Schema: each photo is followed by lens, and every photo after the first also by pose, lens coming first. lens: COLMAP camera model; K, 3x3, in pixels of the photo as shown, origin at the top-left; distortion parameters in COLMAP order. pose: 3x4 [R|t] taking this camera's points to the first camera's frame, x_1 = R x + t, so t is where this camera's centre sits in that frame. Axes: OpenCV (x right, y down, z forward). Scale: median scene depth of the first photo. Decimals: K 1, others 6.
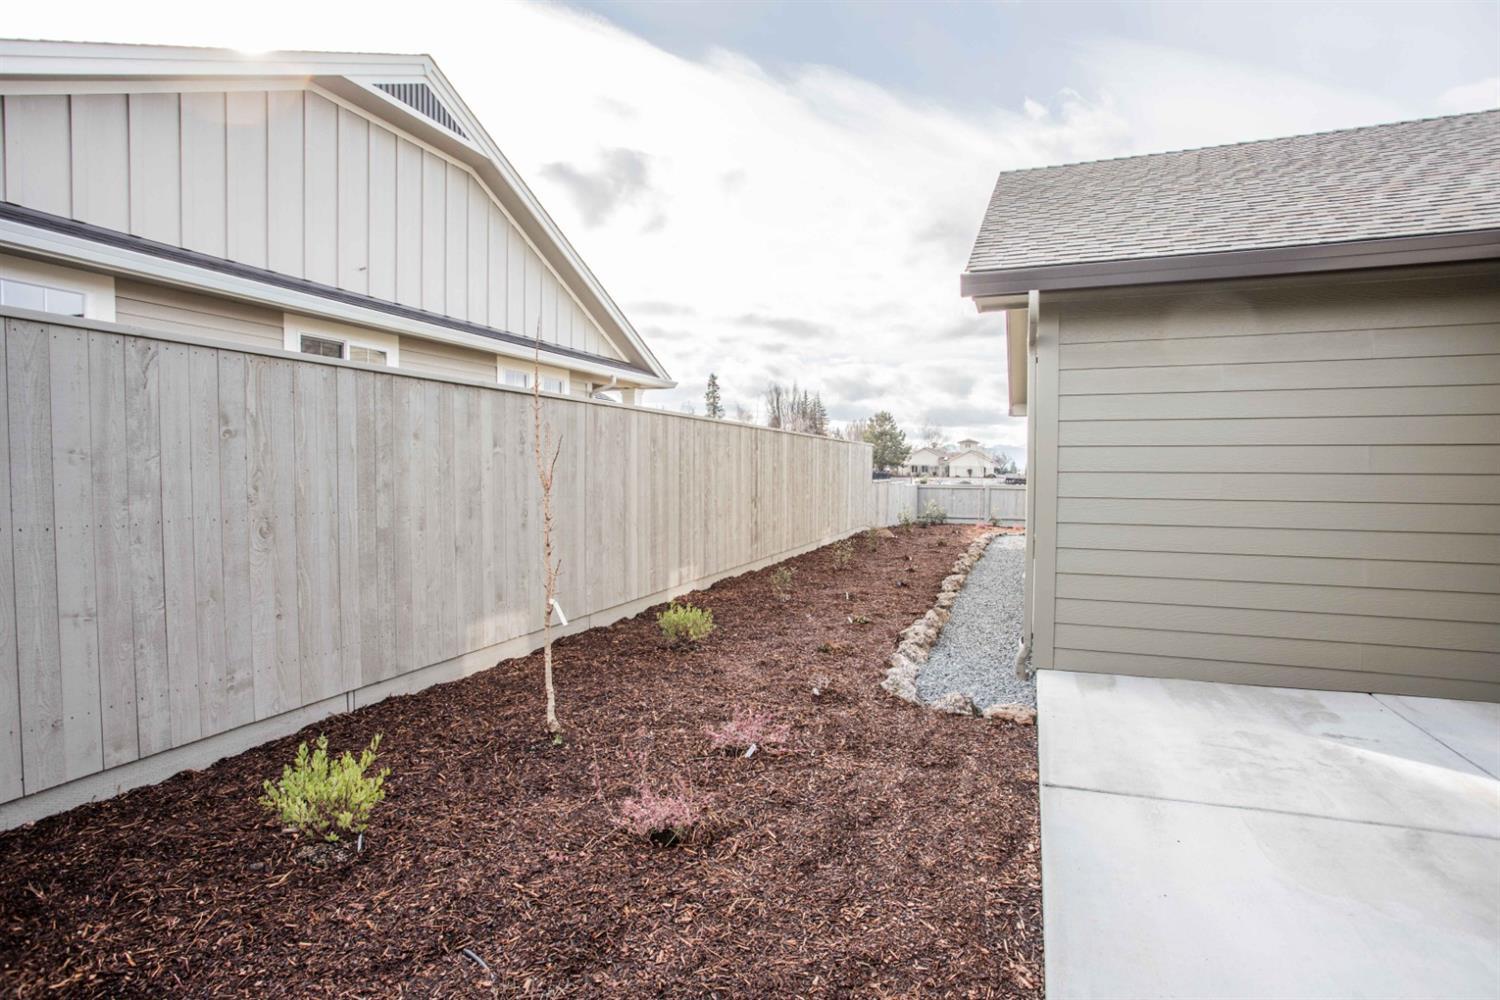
lens RADIAL K [[750.4, 0, 759.5], [0, 750.4, 504.2], [0, 0, 1]] dist [-0.000593, 0.010903]
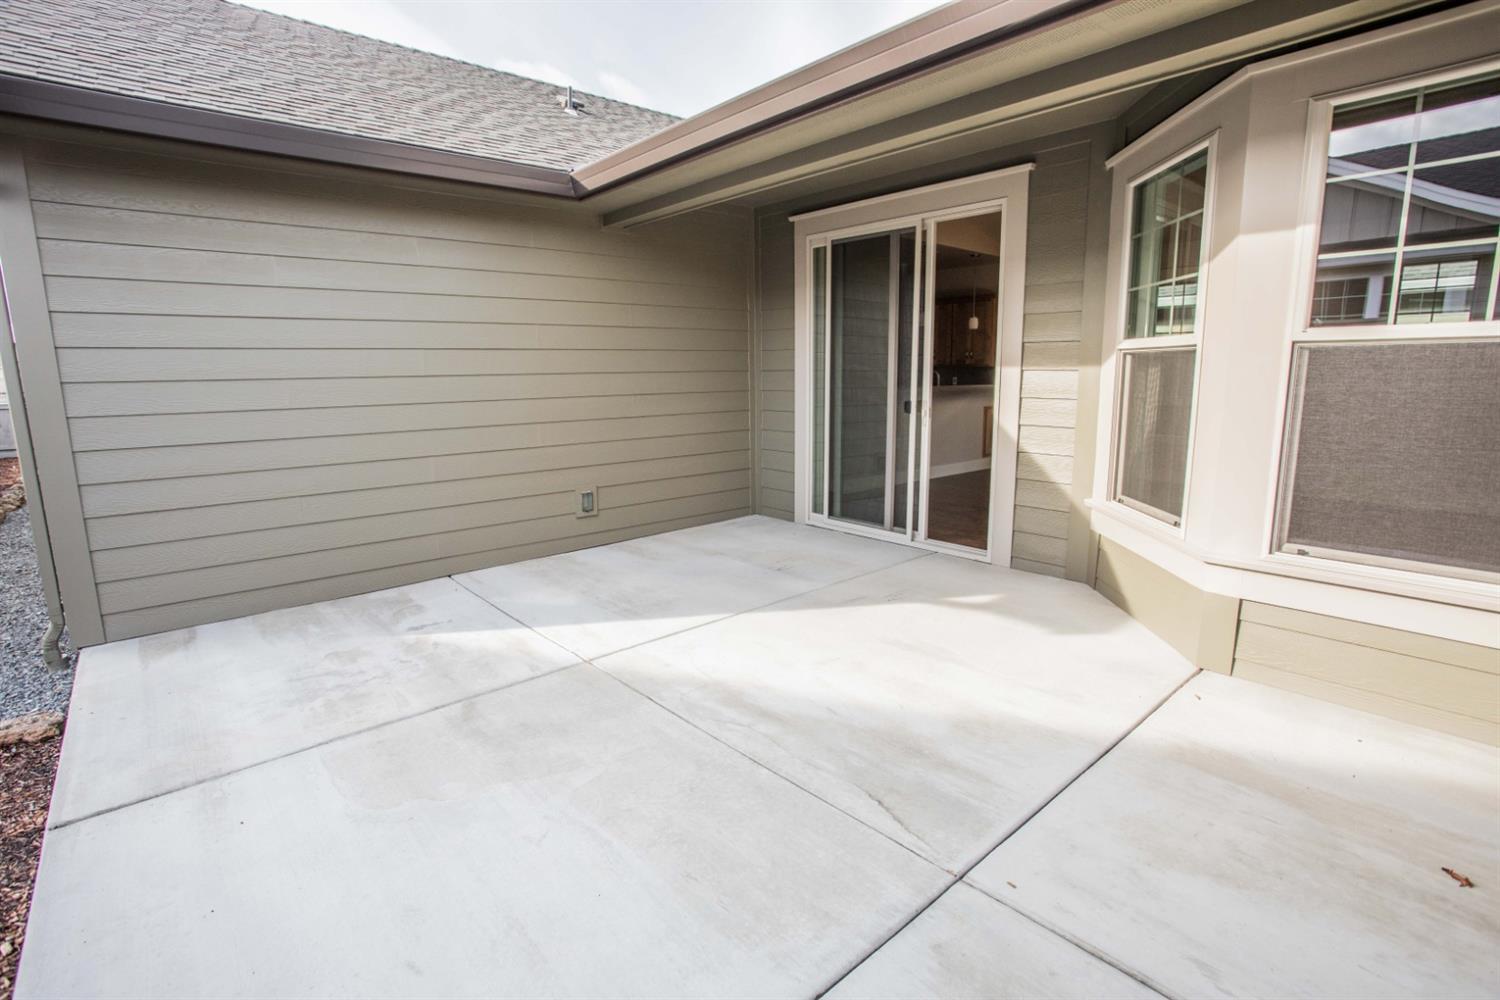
lens RADIAL K [[750.4, 0, 759.5], [0, 750.4, 504.2], [0, 0, 1]] dist [-0.000593, 0.010903]
pose [[0.505533, -0.169584, 0.845977, 0.133000], [0.060248, 0.985039, 0.161457, -0.003611], [-0.860701, -0.030653, 0.508187, 0.054348]]
